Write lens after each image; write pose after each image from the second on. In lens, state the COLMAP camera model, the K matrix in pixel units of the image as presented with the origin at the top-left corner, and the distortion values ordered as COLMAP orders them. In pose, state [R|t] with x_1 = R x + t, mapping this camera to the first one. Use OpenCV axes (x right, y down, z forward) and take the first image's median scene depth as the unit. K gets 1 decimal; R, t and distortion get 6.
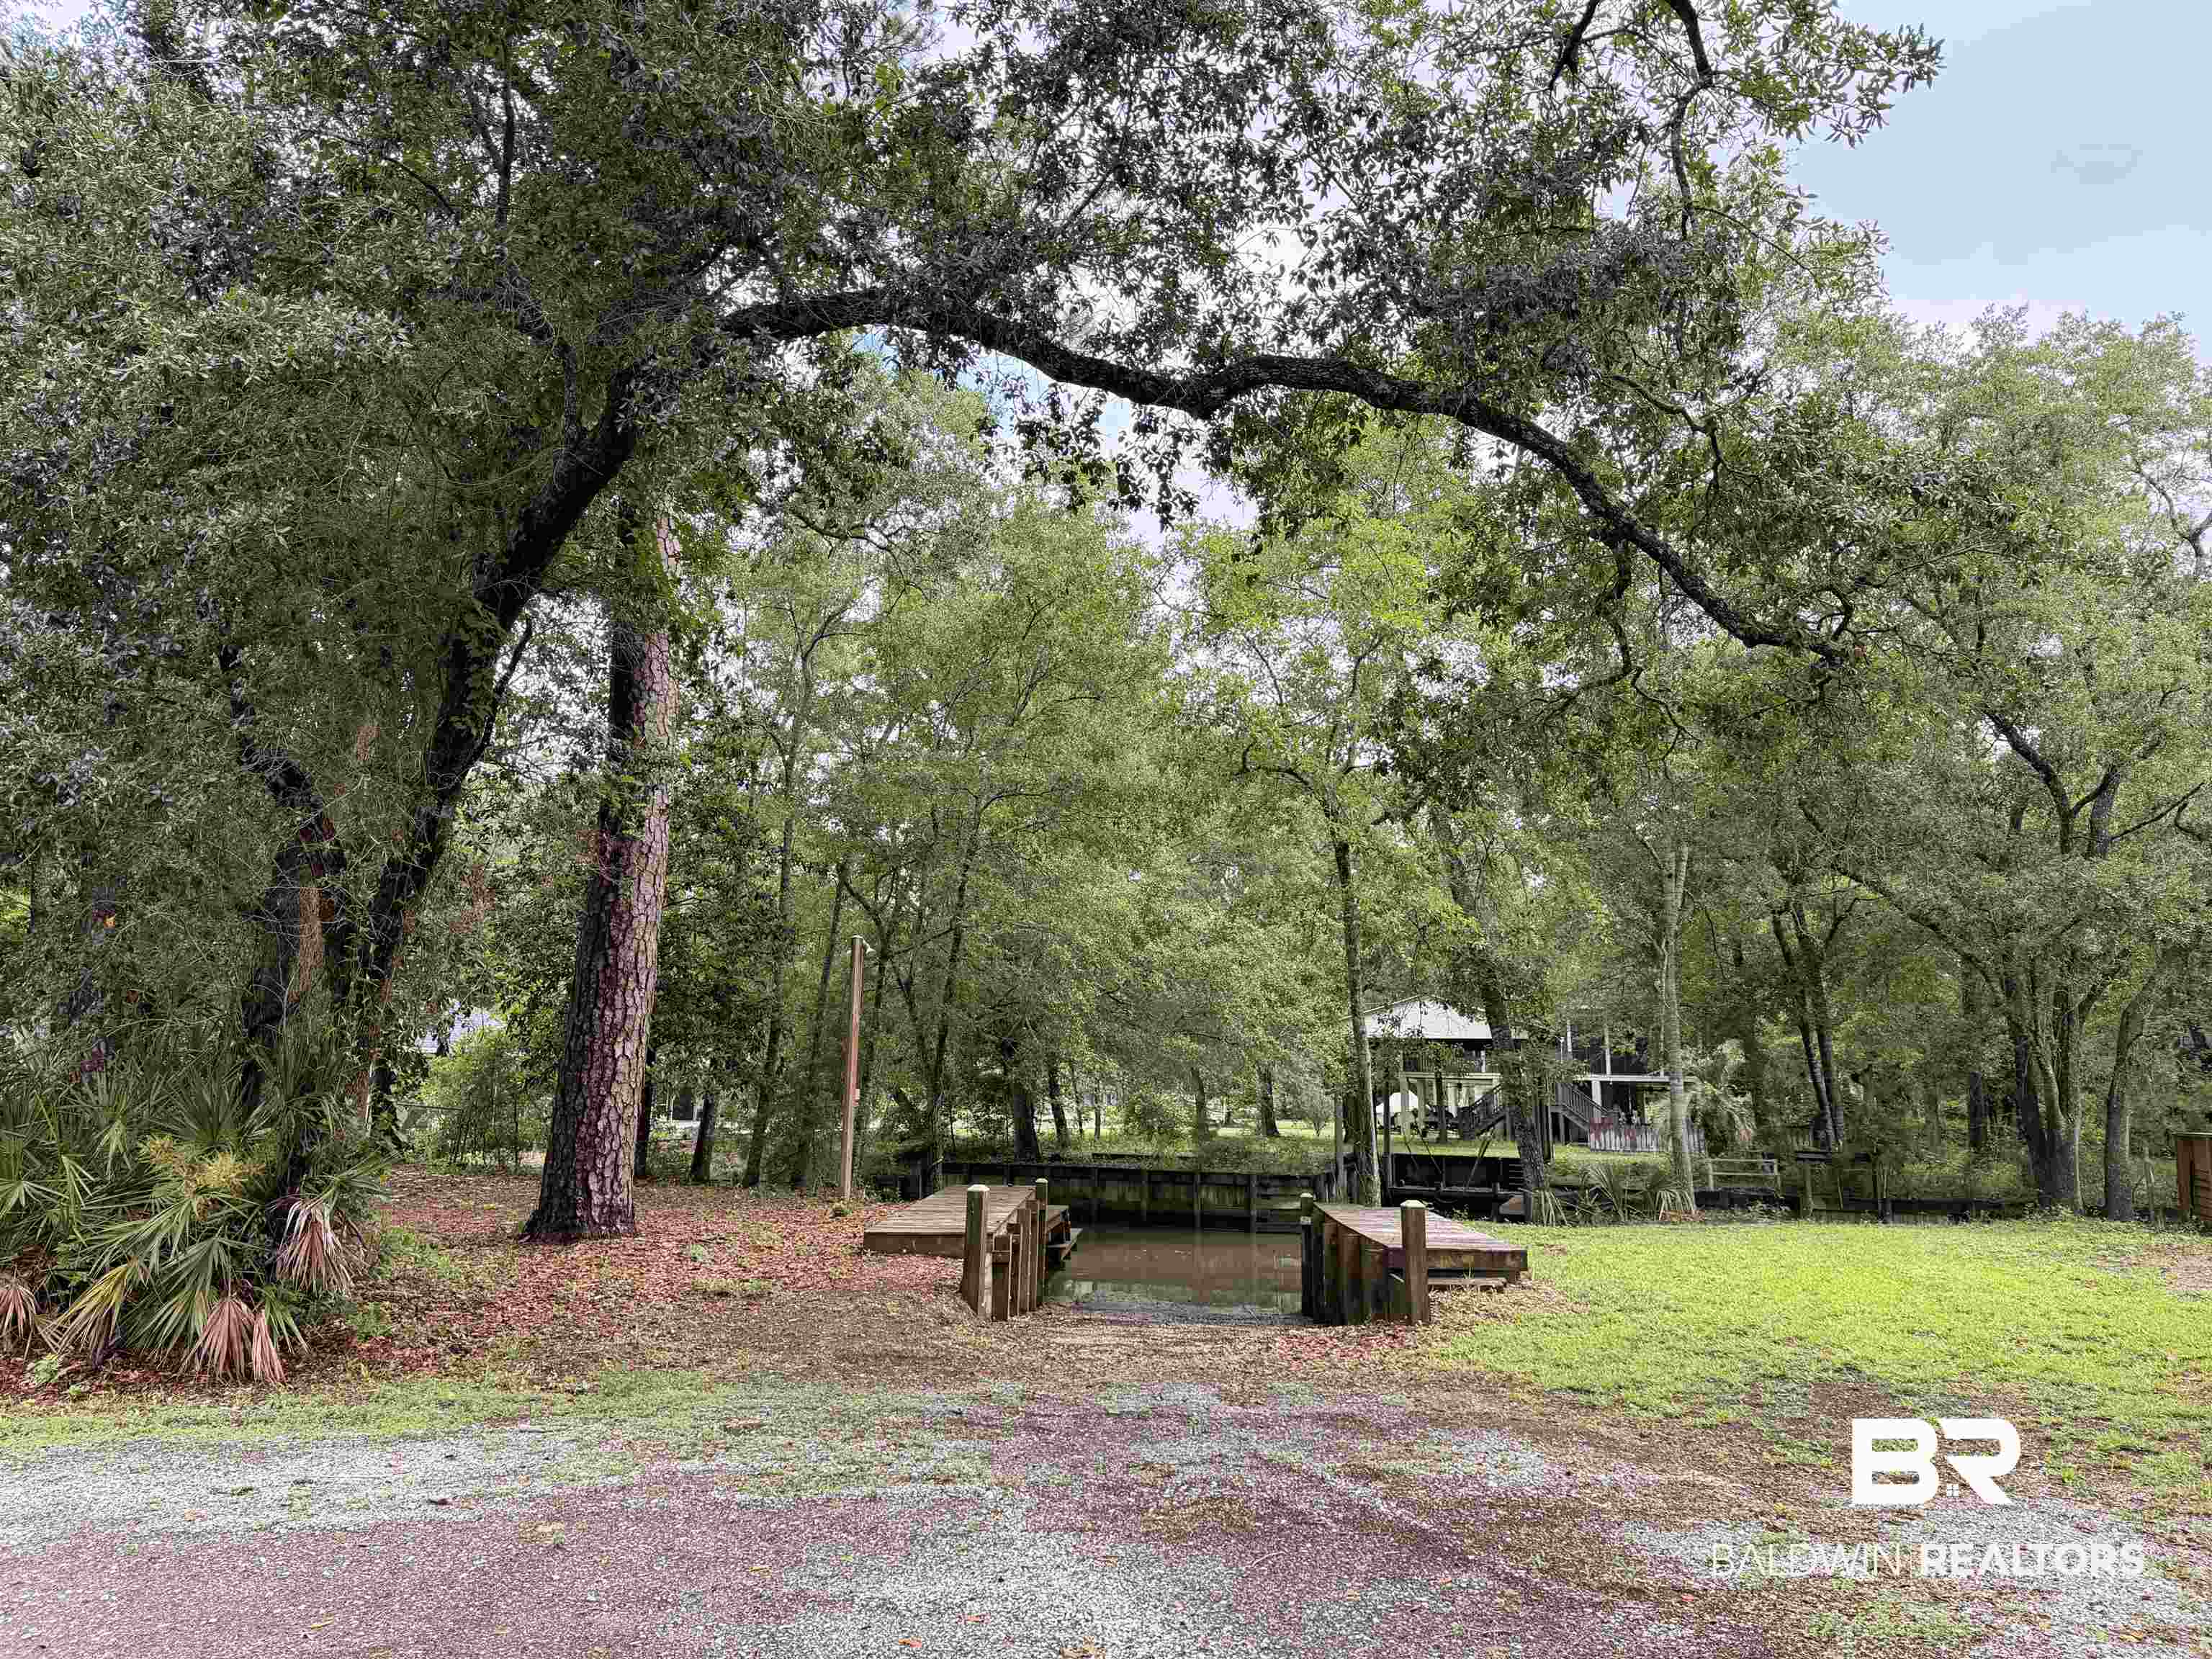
lens RADIAL K [[1488.3, 0, 1109.0], [0, 1488.3, 841.0], [0, 0, 1]] dist [0.030582, -0.012190]
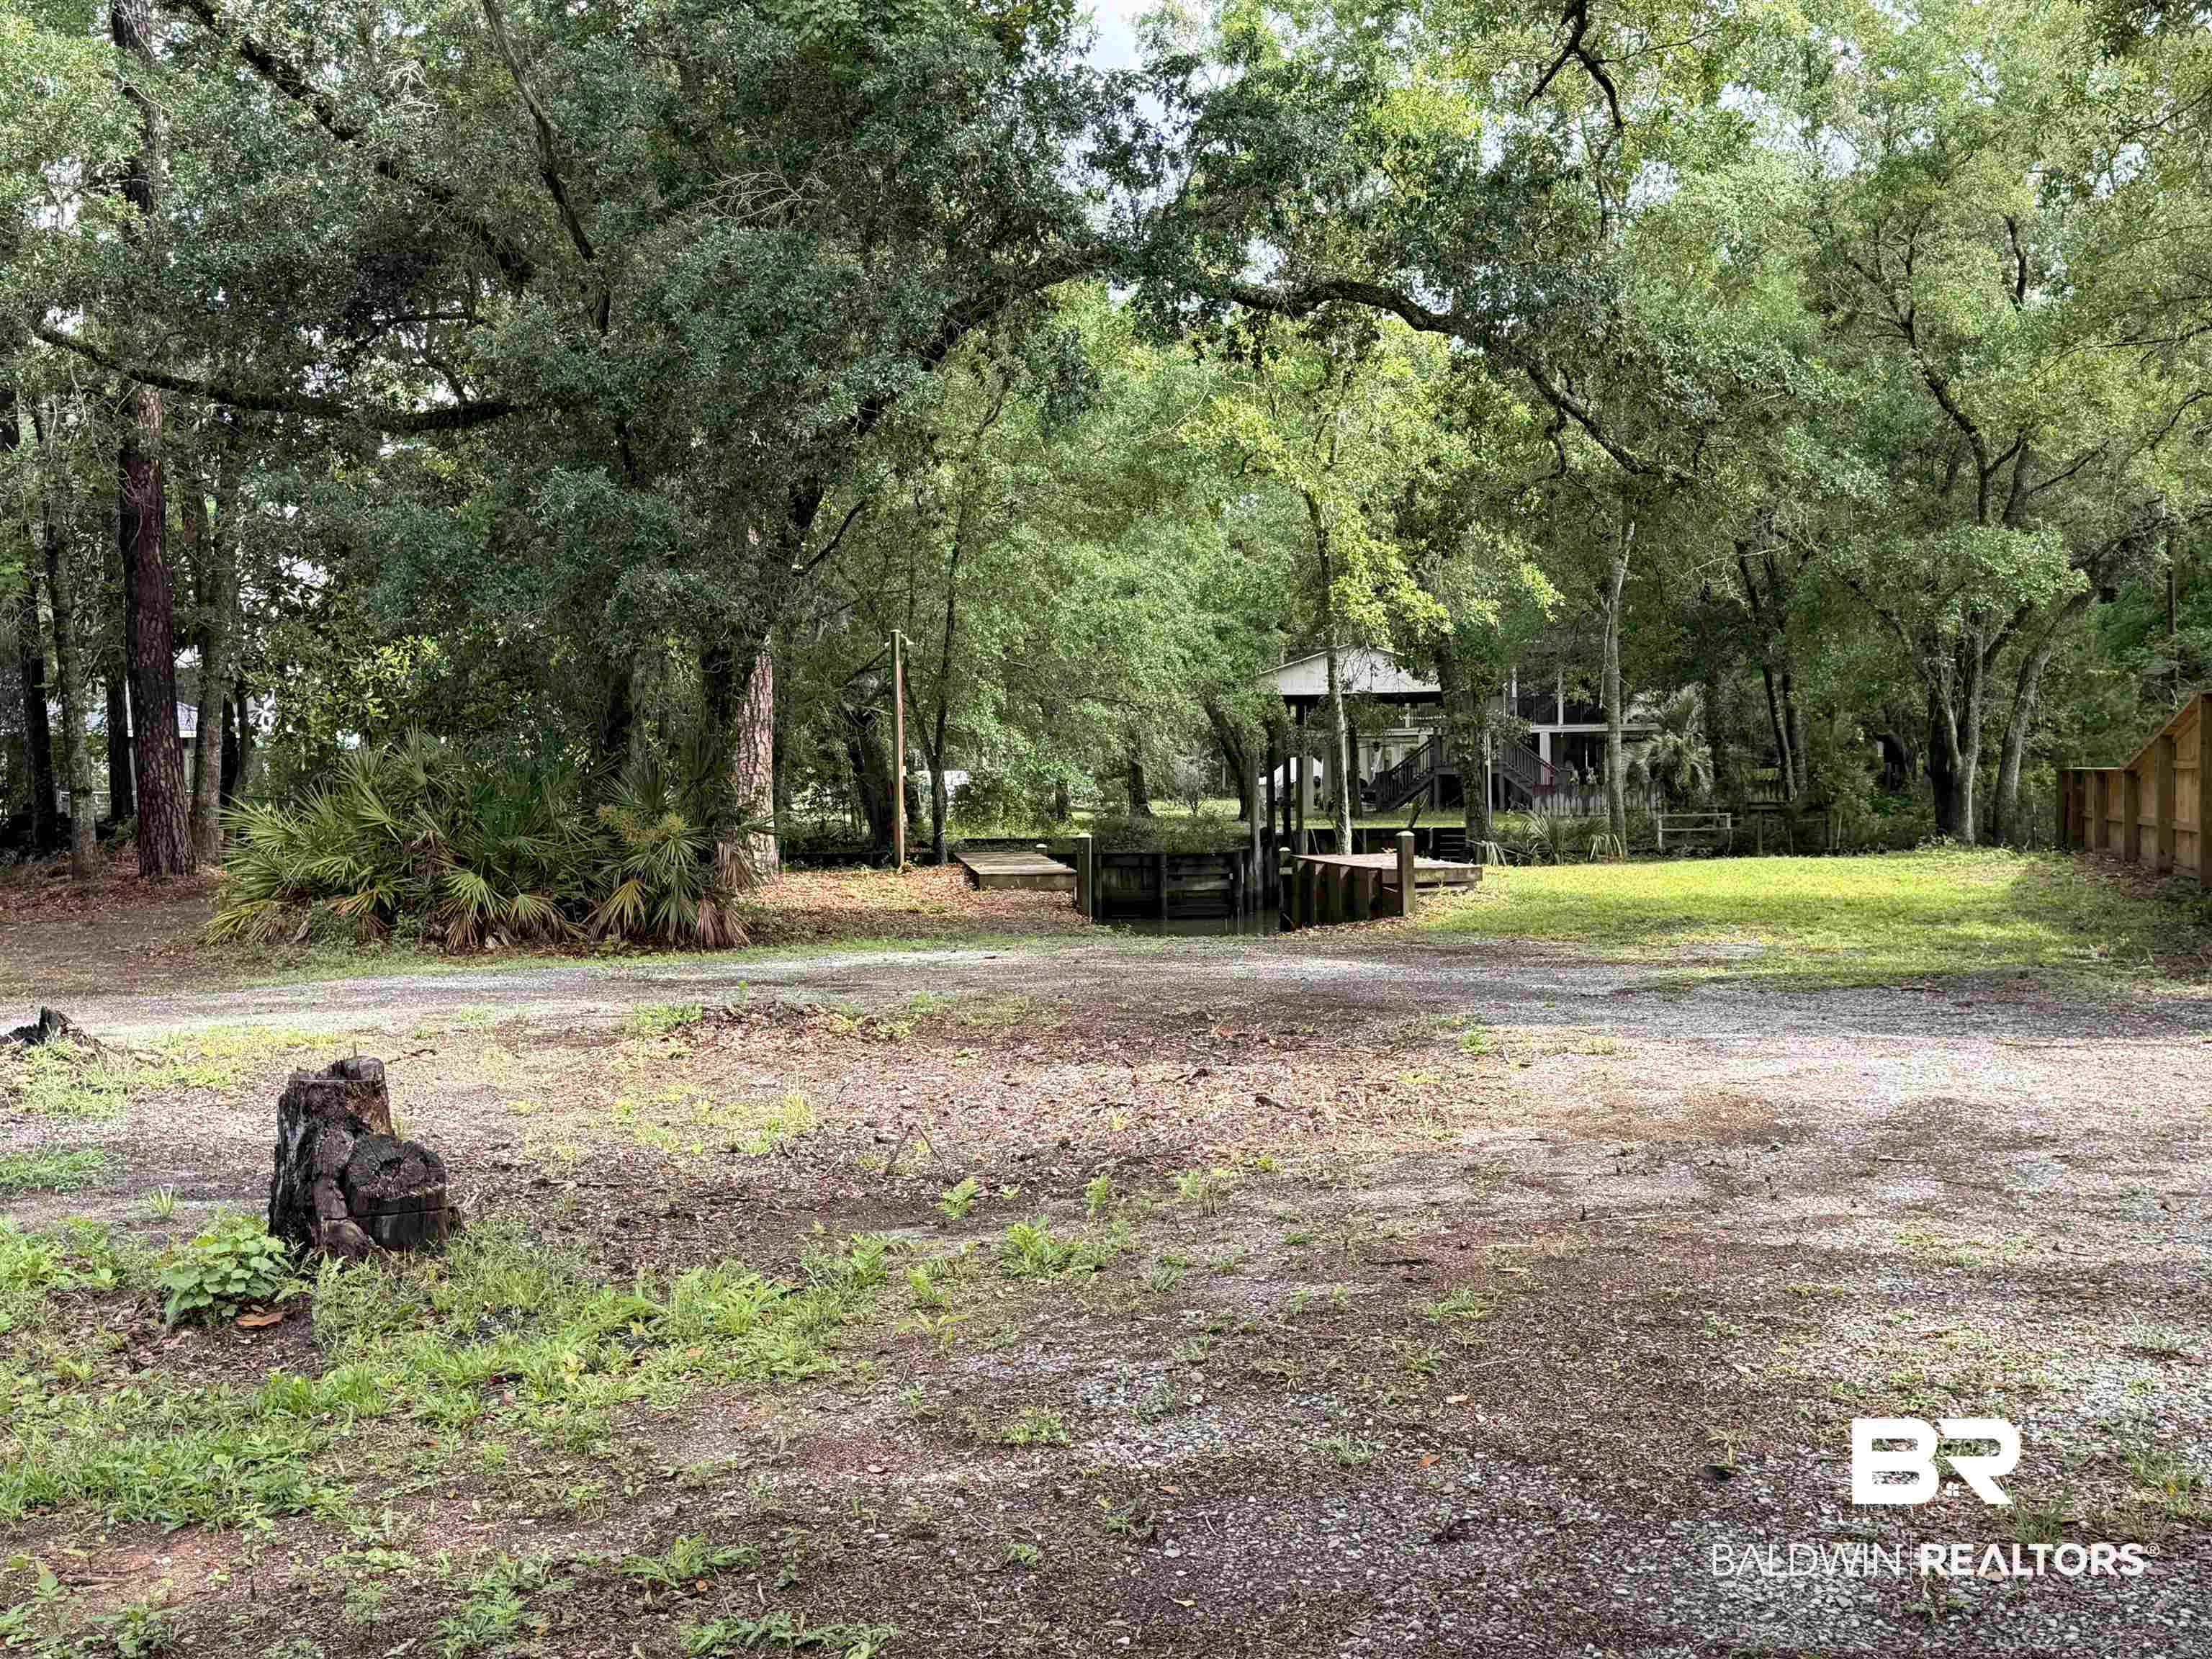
lens RADIAL K [[2539.9, 0, 1099.4], [0, 2539.9, 822.4], [0, 0, 1]] dist [0.172083, 0.000000]
pose [[0.990304, -0.032370, 0.135095, -0.140955], [0.006410, 0.982085, 0.188328, -0.075853], [-0.138771, -0.185635, 0.972770, -0.447088]]
